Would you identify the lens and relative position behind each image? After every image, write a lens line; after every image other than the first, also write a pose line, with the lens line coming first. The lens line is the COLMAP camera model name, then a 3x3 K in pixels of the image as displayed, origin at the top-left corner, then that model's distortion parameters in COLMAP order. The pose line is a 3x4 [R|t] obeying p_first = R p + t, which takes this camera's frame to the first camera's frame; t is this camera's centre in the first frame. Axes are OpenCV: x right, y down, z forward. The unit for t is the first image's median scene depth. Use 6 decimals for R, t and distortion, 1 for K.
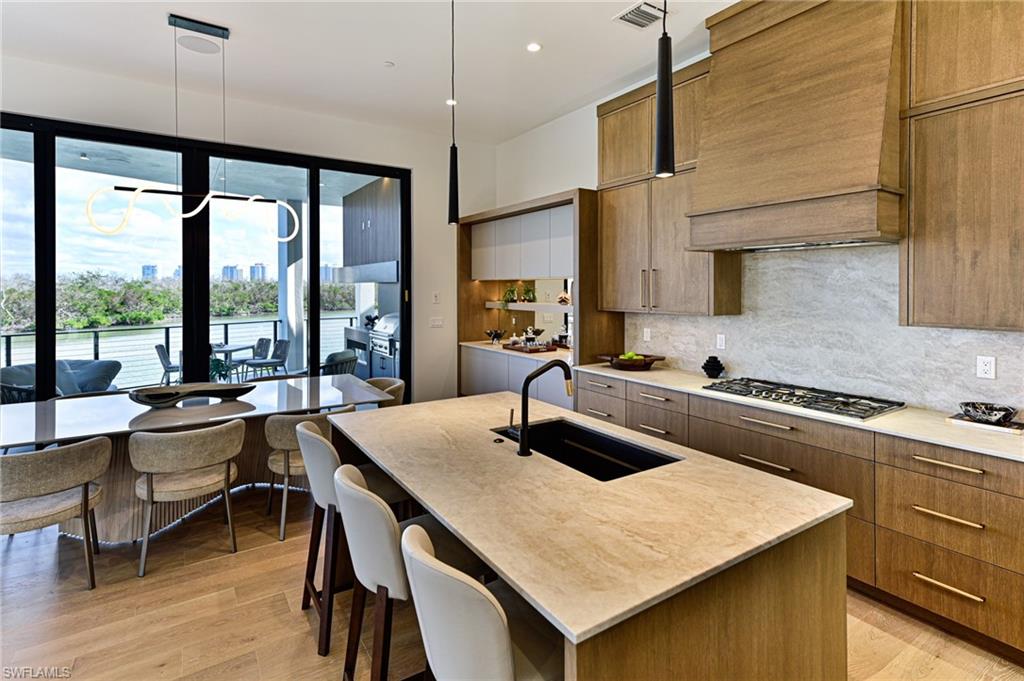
lens RADIAL K [[504.5, 0, 510.2], [0, 504.5, 289.2], [0, 0, 1]] dist [0.003376, 0.000459]
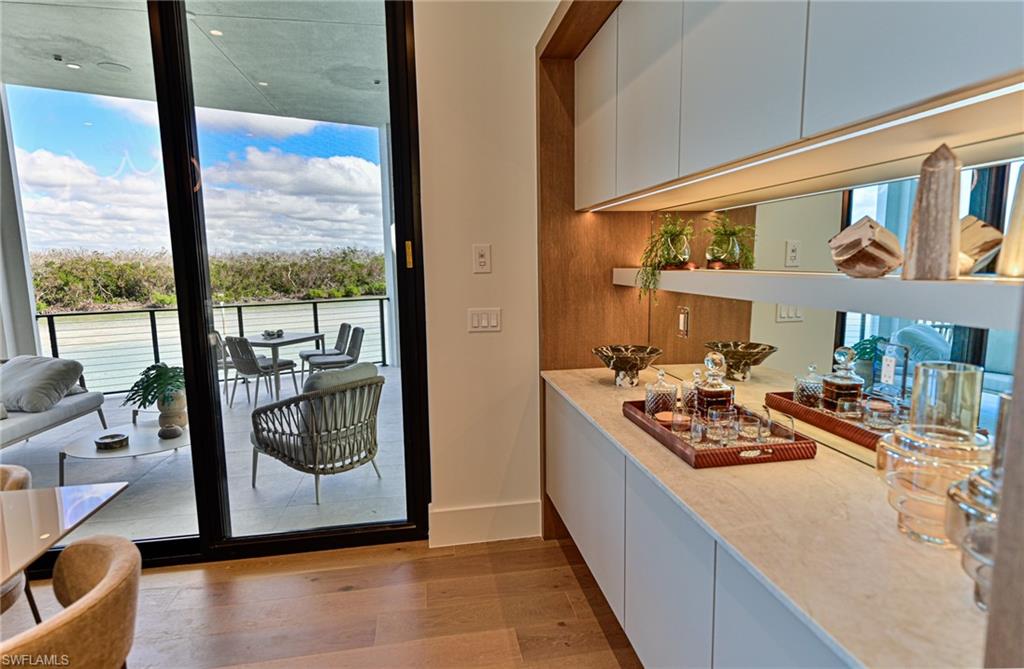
lens RADIAL K [[547.0, 0, 514.0], [0, 547.0, 340.6], [0, 0, 1]] dist [-0.007563, -0.000580]
pose [[0.917798, 0.046154, -0.394355, 0.051650], [0.012694, 0.989302, 0.145328, 0.018516], [0.396844, -0.138388, 0.907394, 0.611344]]
